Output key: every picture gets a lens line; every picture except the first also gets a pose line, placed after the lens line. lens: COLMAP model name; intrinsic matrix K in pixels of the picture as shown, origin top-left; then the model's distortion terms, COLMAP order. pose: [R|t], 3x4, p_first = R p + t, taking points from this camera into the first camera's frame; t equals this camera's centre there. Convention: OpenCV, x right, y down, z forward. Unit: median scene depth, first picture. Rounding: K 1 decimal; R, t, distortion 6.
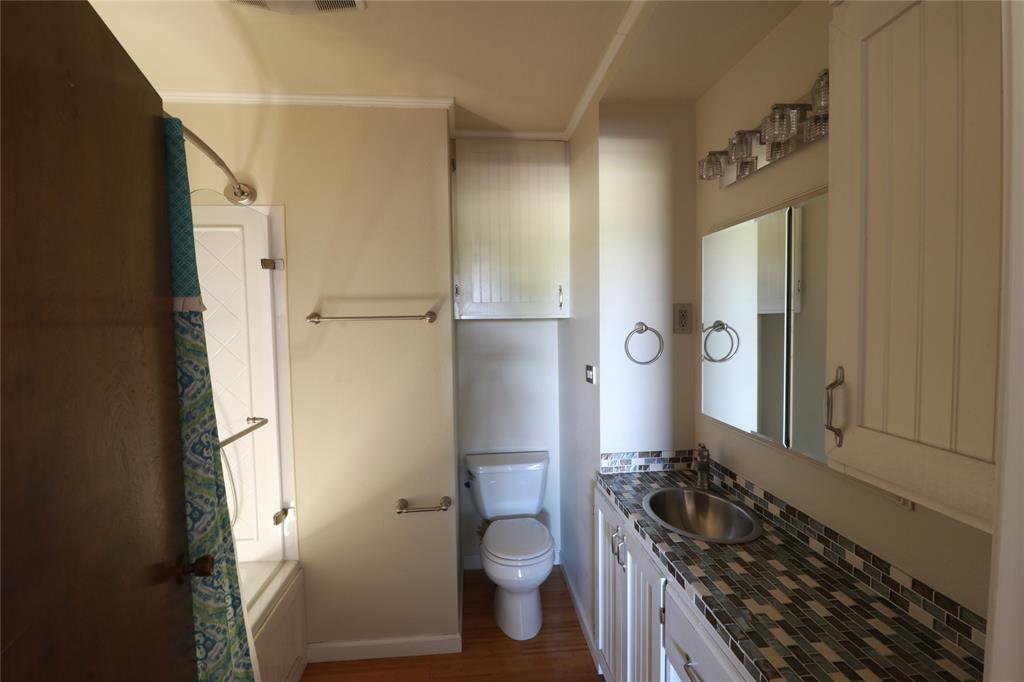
lens RADIAL K [[475.4, 0, 520.8], [0, 475.4, 342.0], [0, 0, 1]] dist [-0.003829, -0.010001]
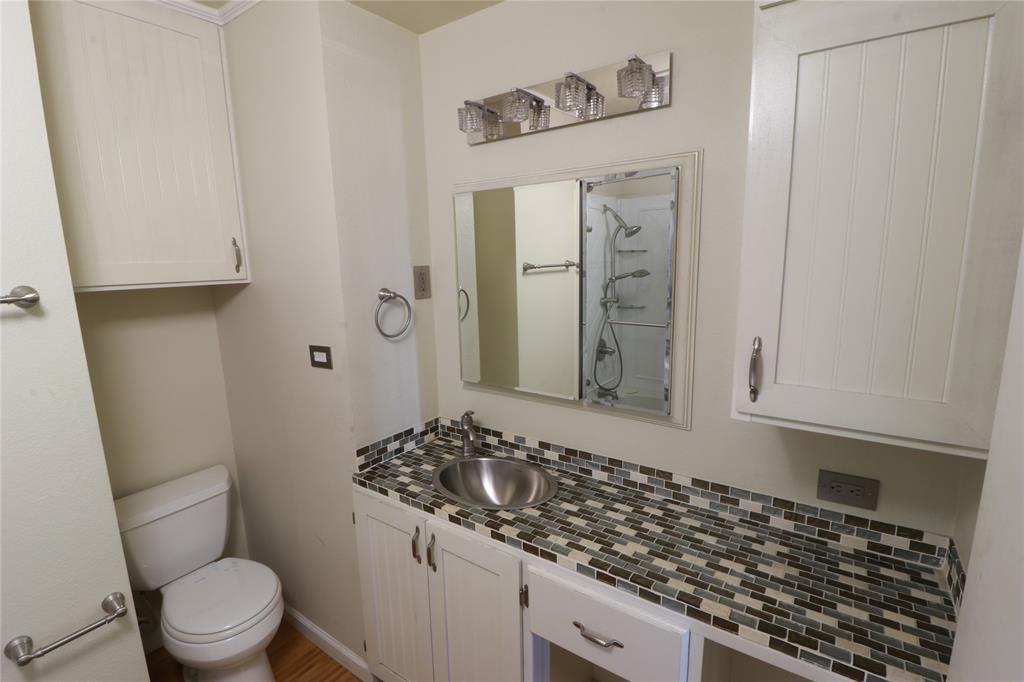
lens RADIAL K [[475.4, 0, 512.6], [0, 475.4, 340.1], [0, 0, 1]] dist [-0.003829, -0.010001]
pose [[0.658870, -0.129906, 0.740956, -0.368815], [0.050775, 0.990410, 0.128491, -0.073358], [-0.750541, -0.047037, 0.659147, 0.395790]]
